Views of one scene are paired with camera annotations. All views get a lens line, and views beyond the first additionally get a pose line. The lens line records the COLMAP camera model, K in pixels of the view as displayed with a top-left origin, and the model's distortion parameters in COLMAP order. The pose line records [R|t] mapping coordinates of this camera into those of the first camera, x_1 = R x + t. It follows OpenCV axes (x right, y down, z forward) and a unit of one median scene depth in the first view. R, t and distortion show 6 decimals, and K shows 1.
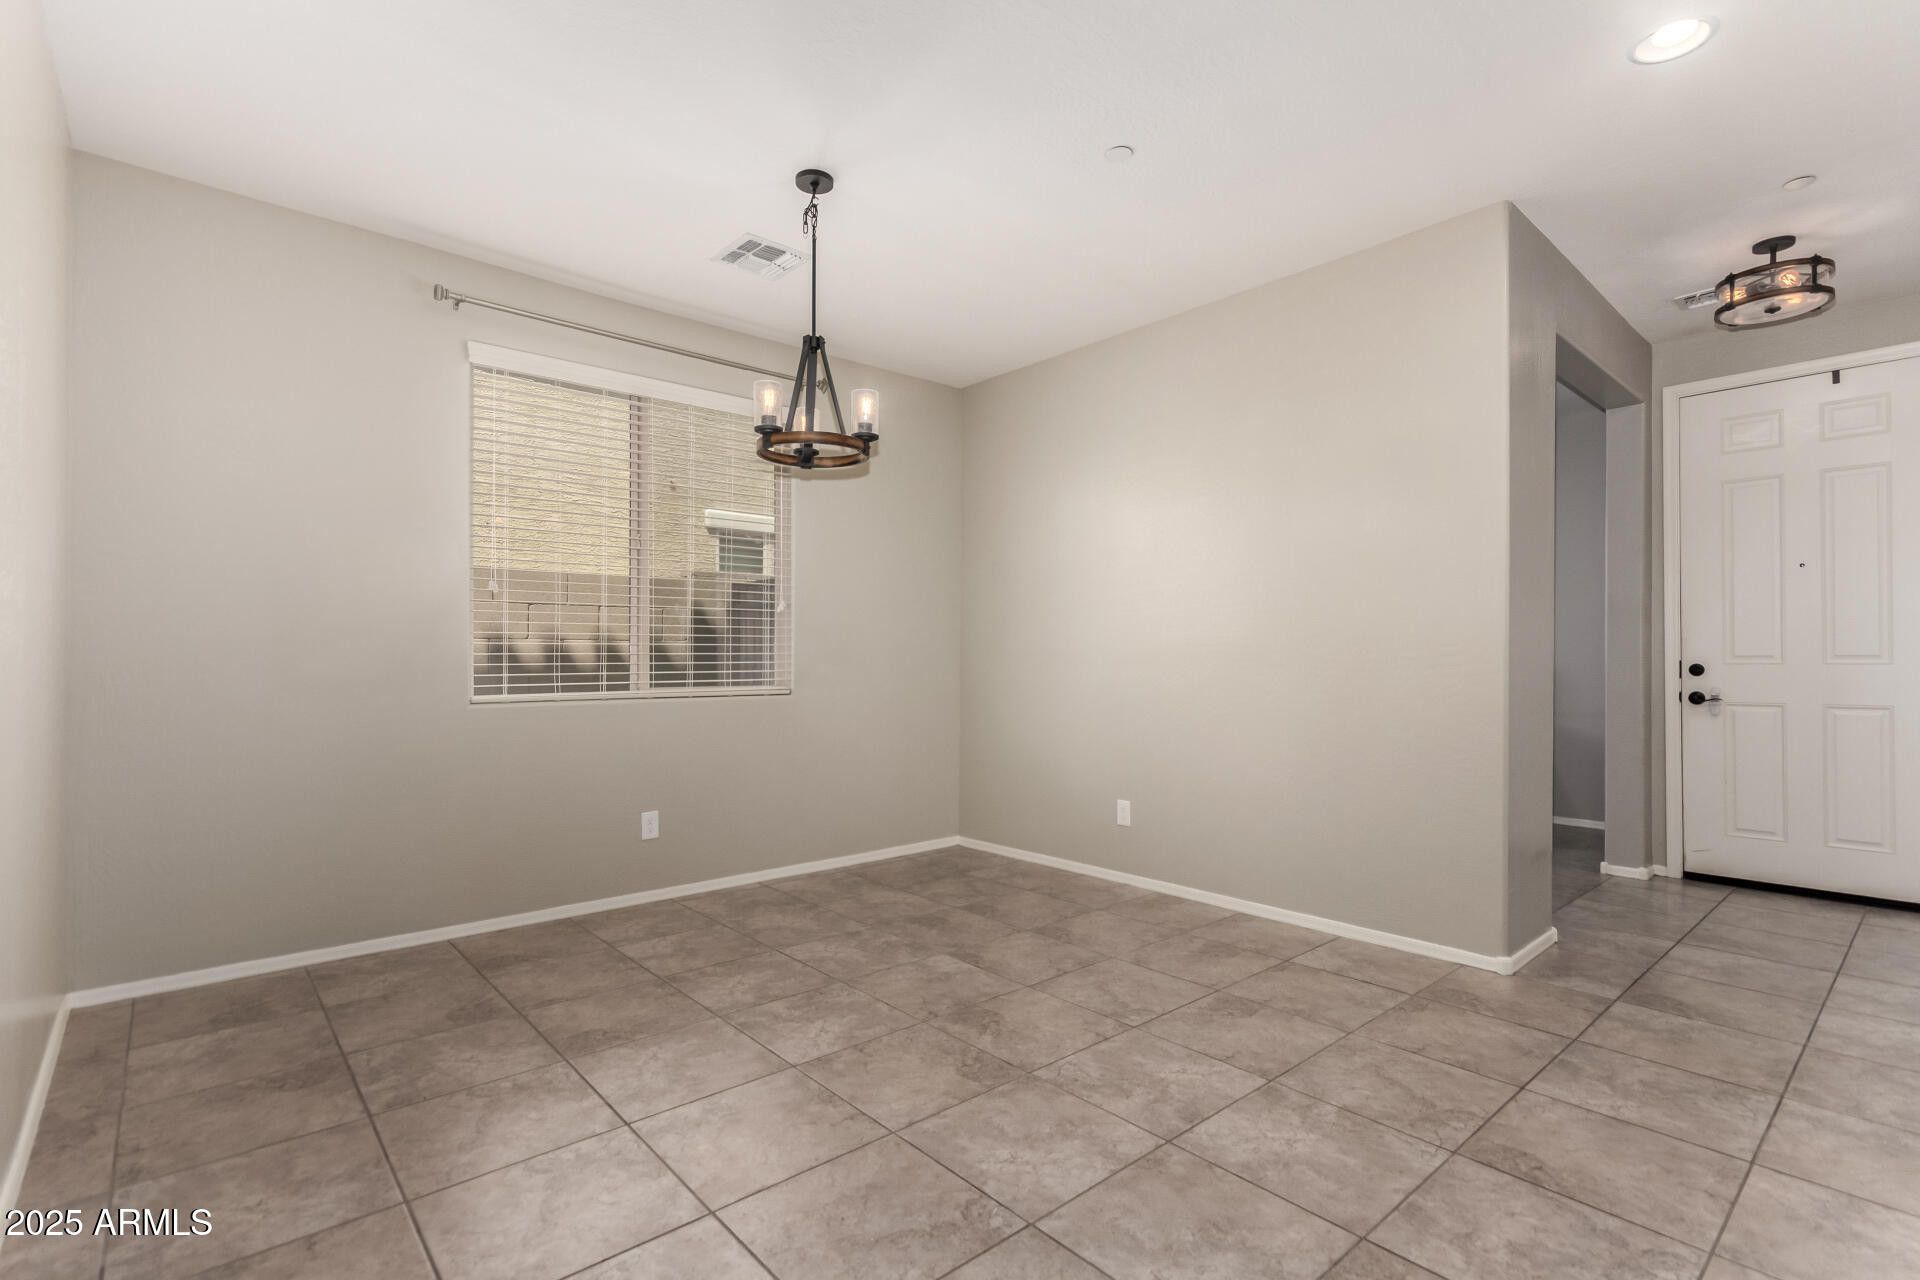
lens RADIAL K [[886.0, 0, 963.4], [0, 886.0, 655.9], [0, 0, 1]] dist [-0.001906, -0.000424]
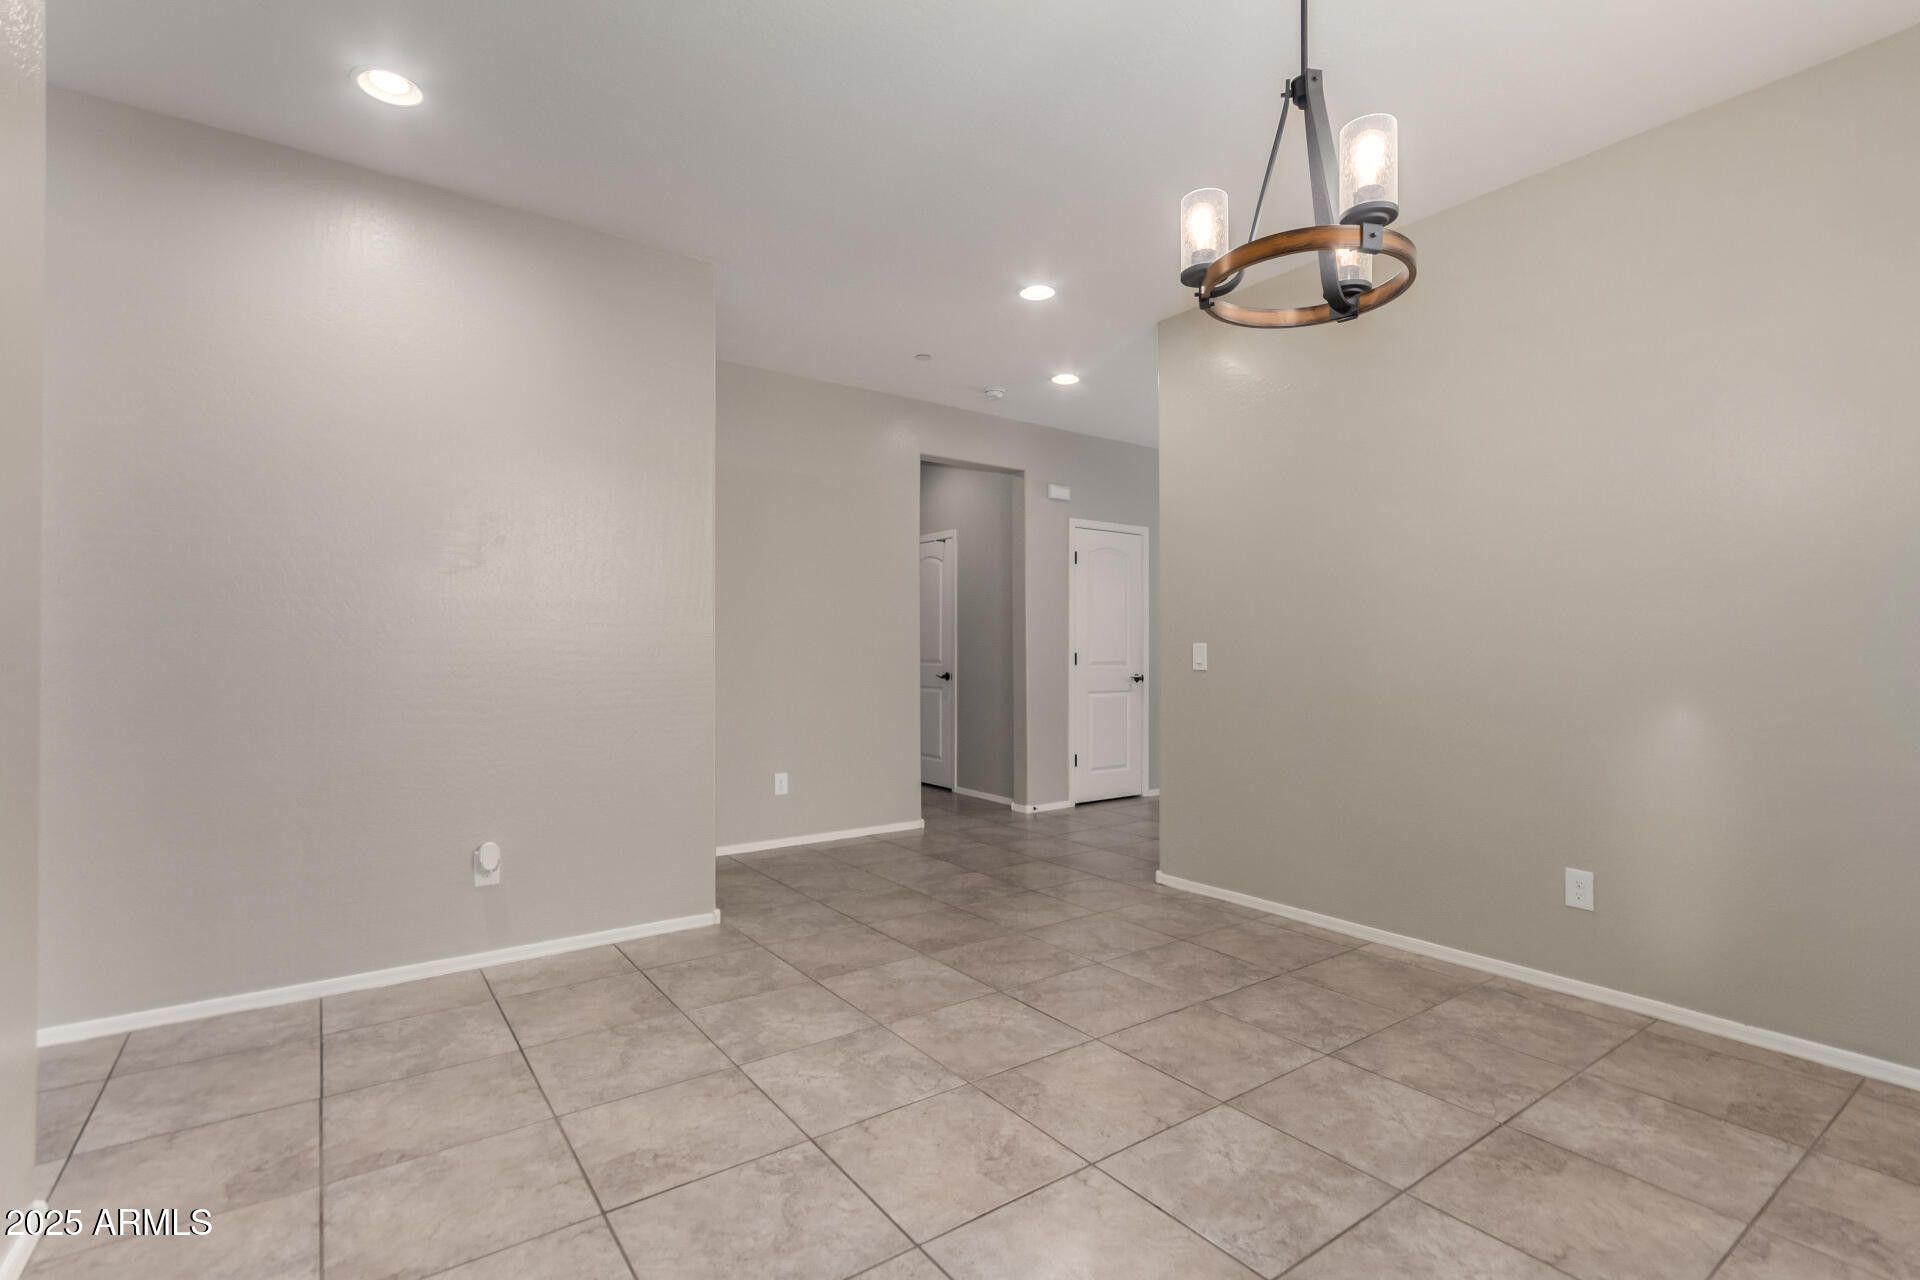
lens RADIAL K [[886.0, 0, 963.4], [0, 886.0, 655.9], [0, 0, 1]] dist [-0.001906, -0.000424]
pose [[-0.995387, -0.002486, 0.095906, -0.010649], [-0.002165, 0.999992, 0.003458, 0.000729], [-0.095914, 0.003234, -0.995384, 1.949473]]
